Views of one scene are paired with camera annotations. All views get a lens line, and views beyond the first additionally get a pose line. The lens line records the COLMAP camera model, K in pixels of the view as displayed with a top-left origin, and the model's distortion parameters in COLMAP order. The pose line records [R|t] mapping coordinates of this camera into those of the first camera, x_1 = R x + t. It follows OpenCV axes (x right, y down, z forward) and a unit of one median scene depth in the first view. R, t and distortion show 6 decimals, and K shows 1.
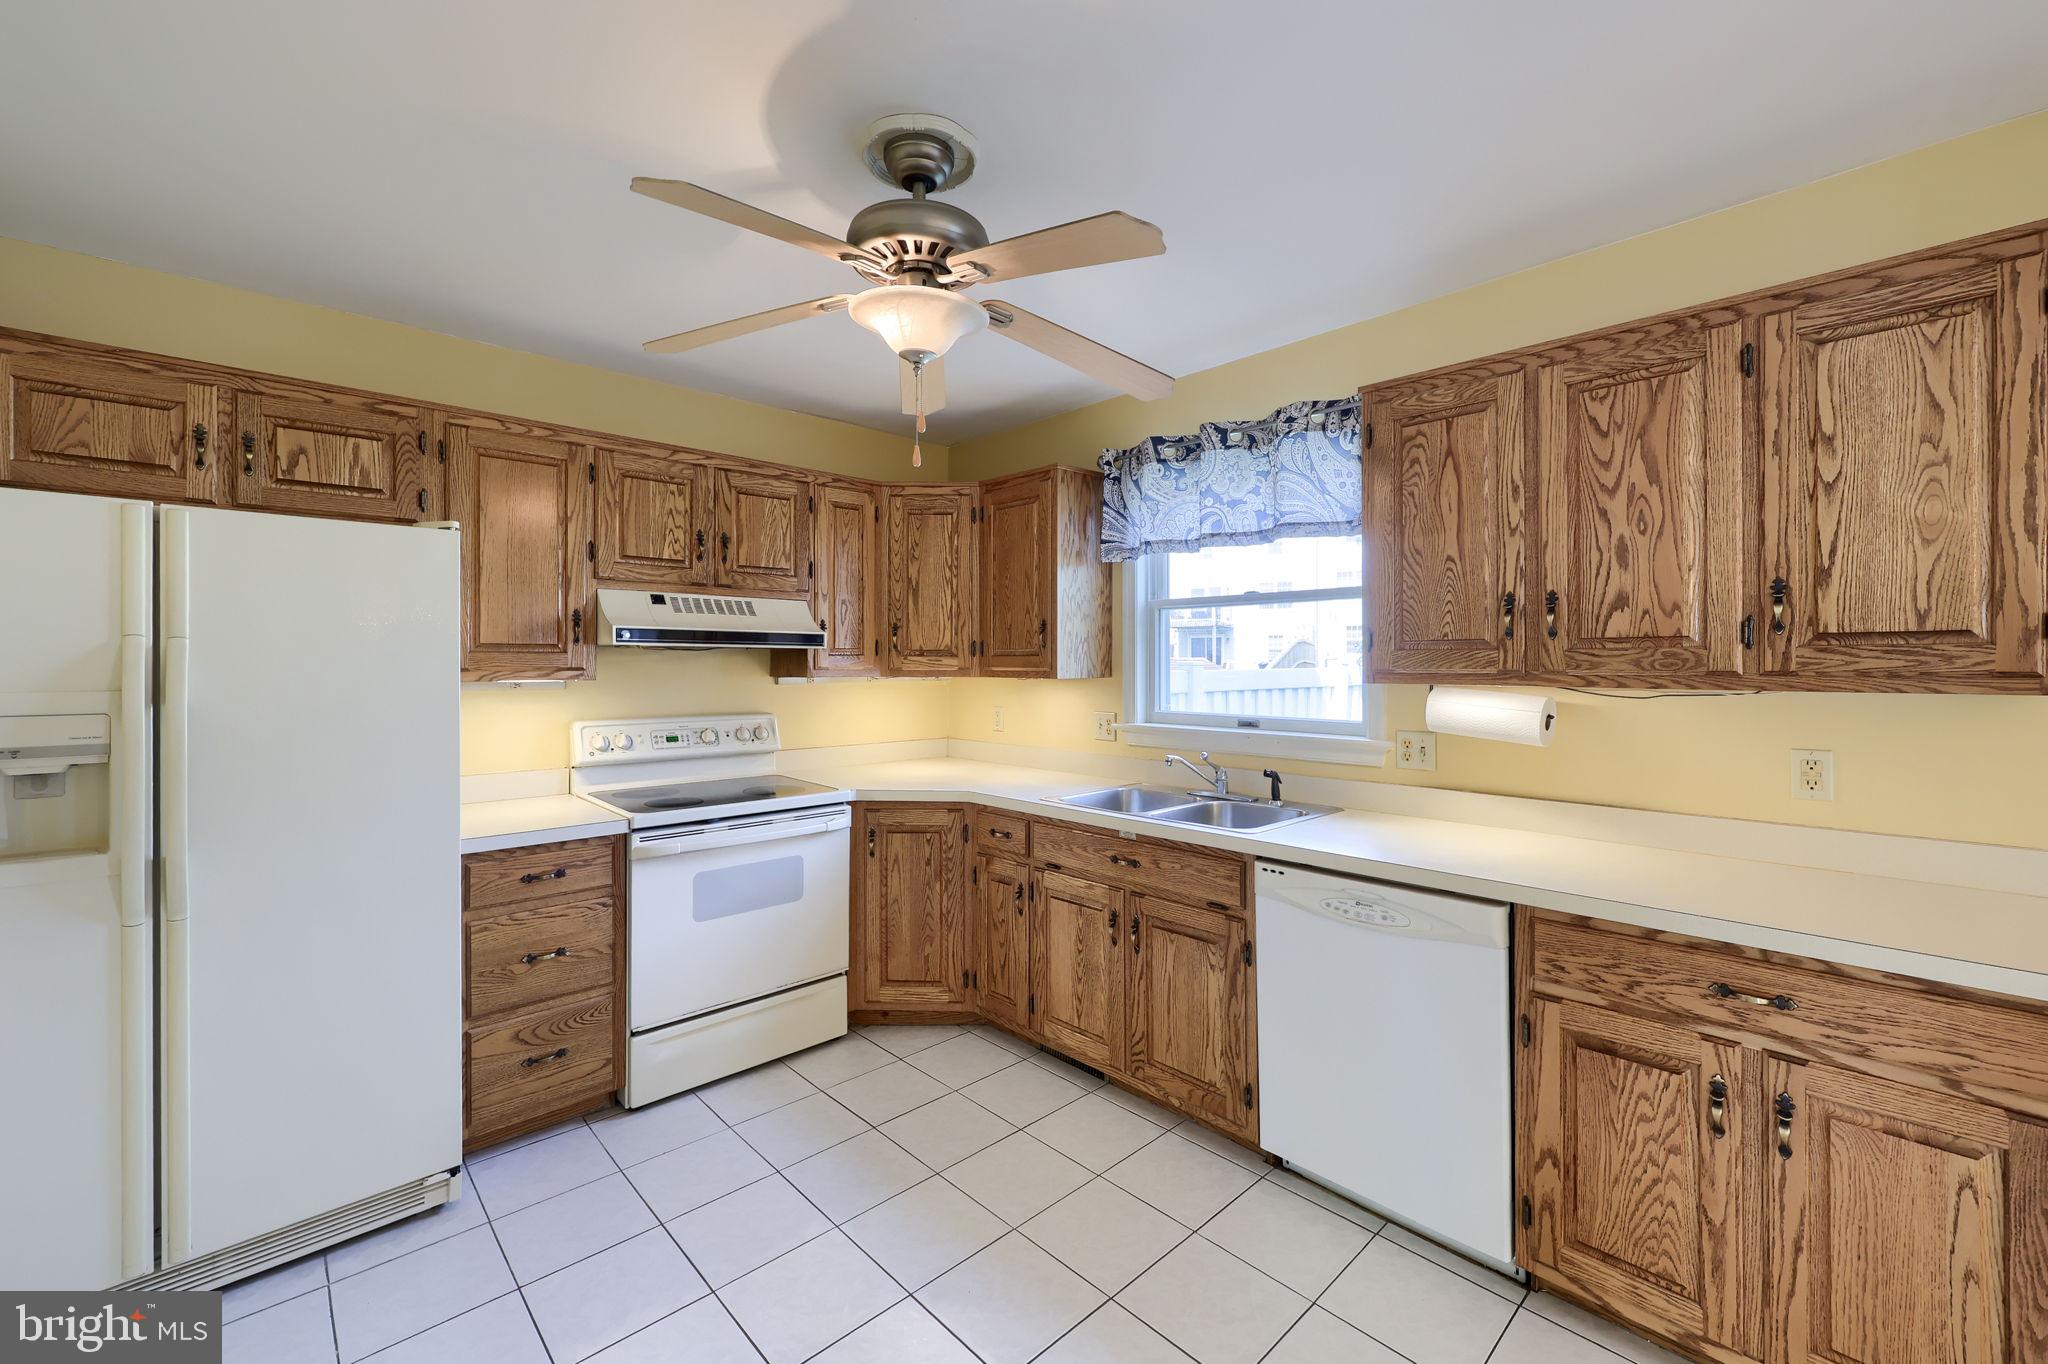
lens RADIAL K [[826.9, 0, 1026.9], [0, 826.9, 660.5], [0, 0, 1]] dist [-0.000149, 0.000131]
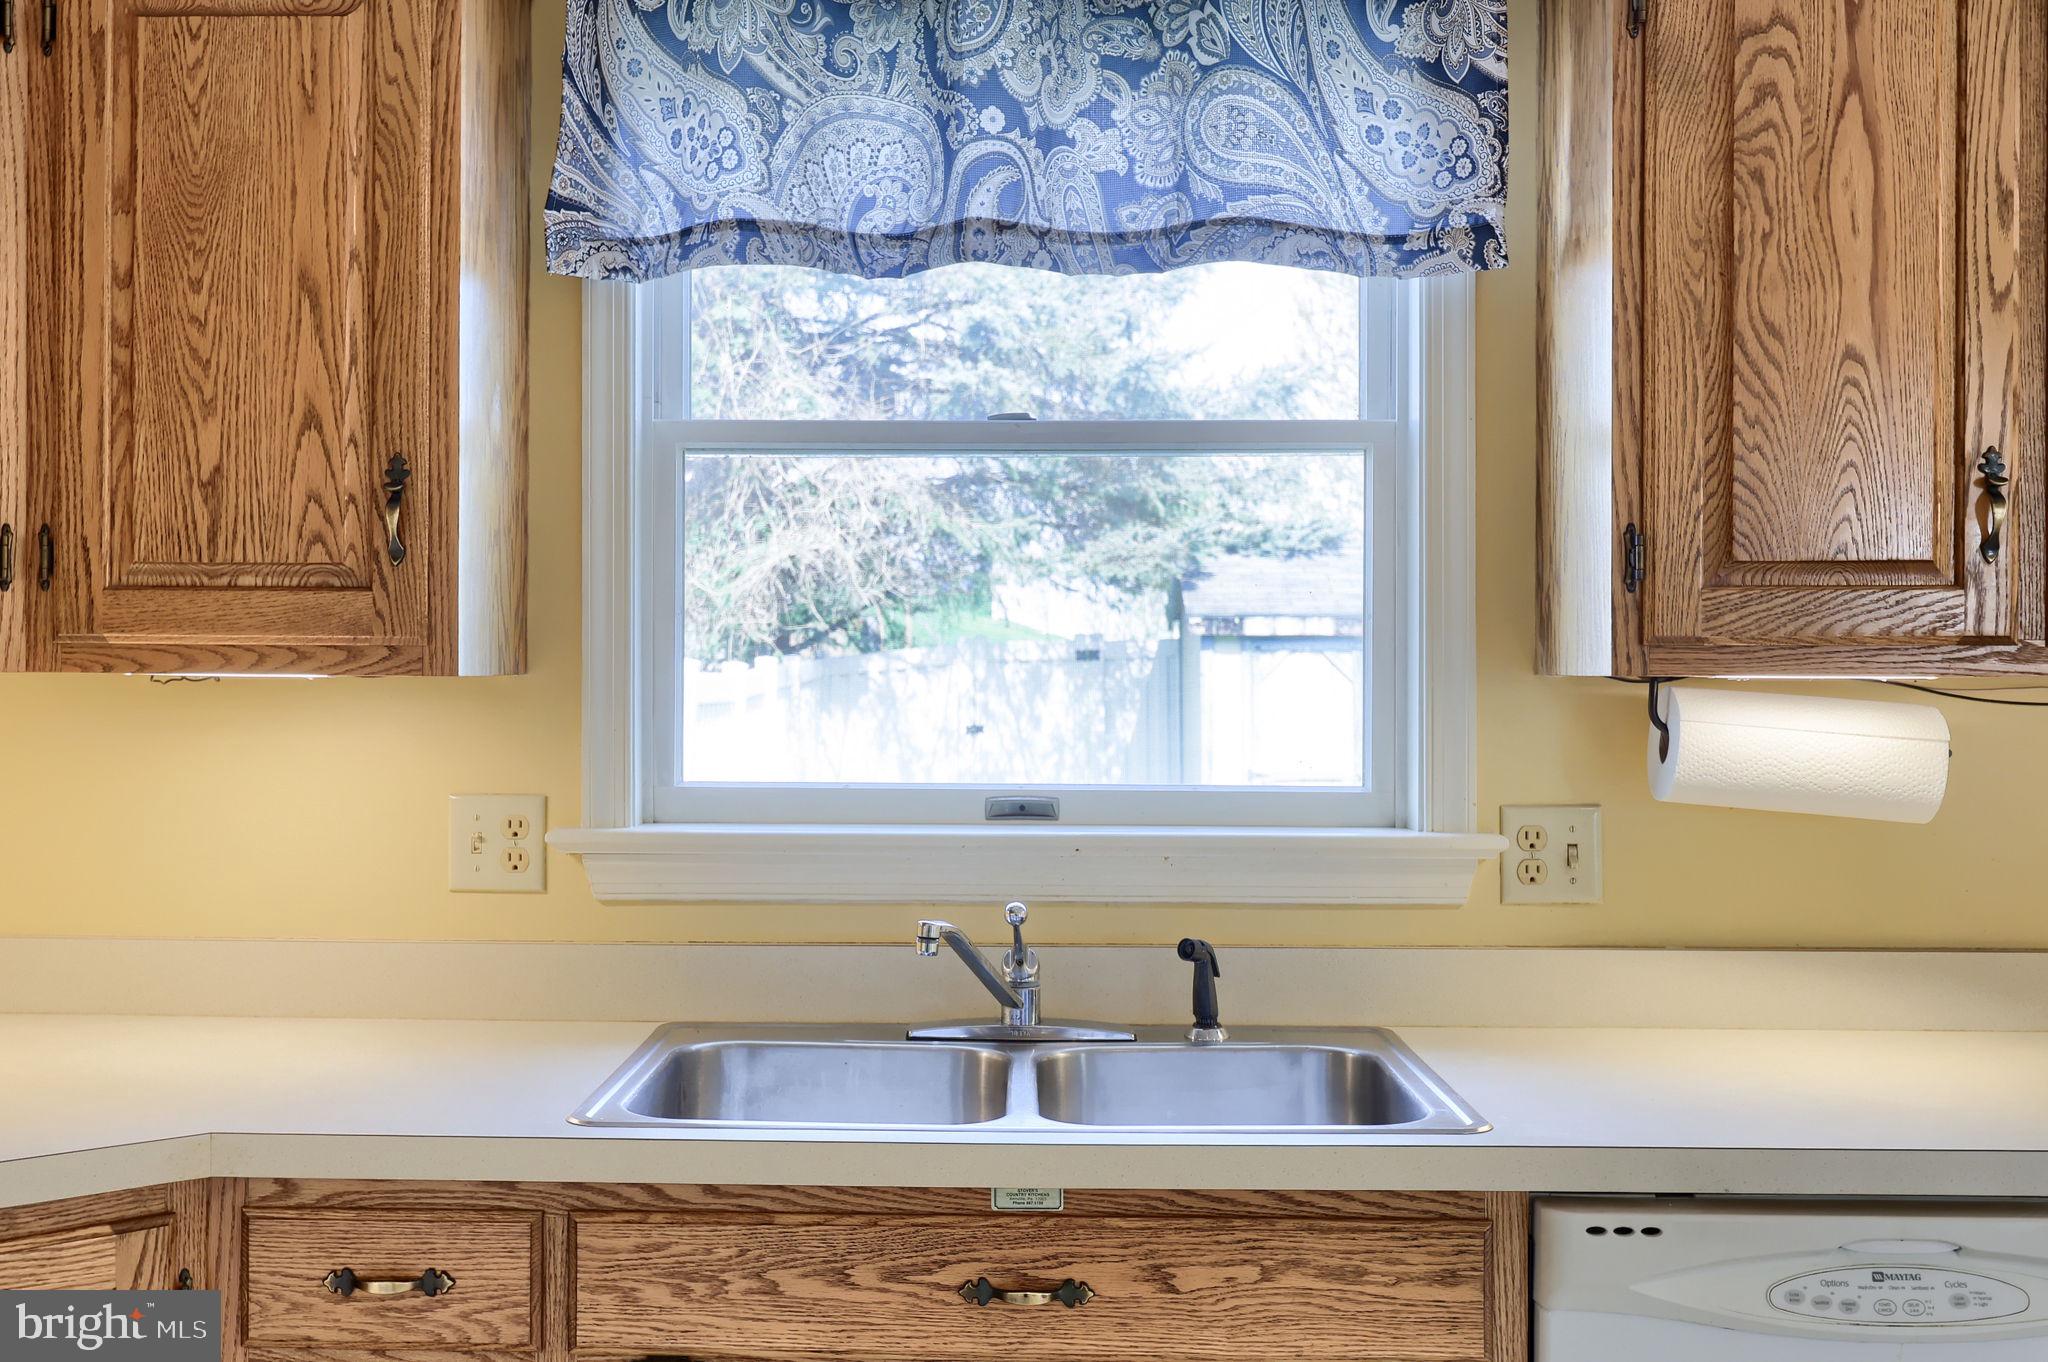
lens RADIAL K [[2128.2, 0, 1023.2], [0, 2128.2, 673.0], [0, 0, 1]] dist [0.003200, -0.012727]
pose [[0.721033, 0.002932, 0.692894, -0.375075], [-0.005553, 0.999983, 0.001546, 0.022906], [-0.692878, -0.004962, 0.721038, 0.433011]]
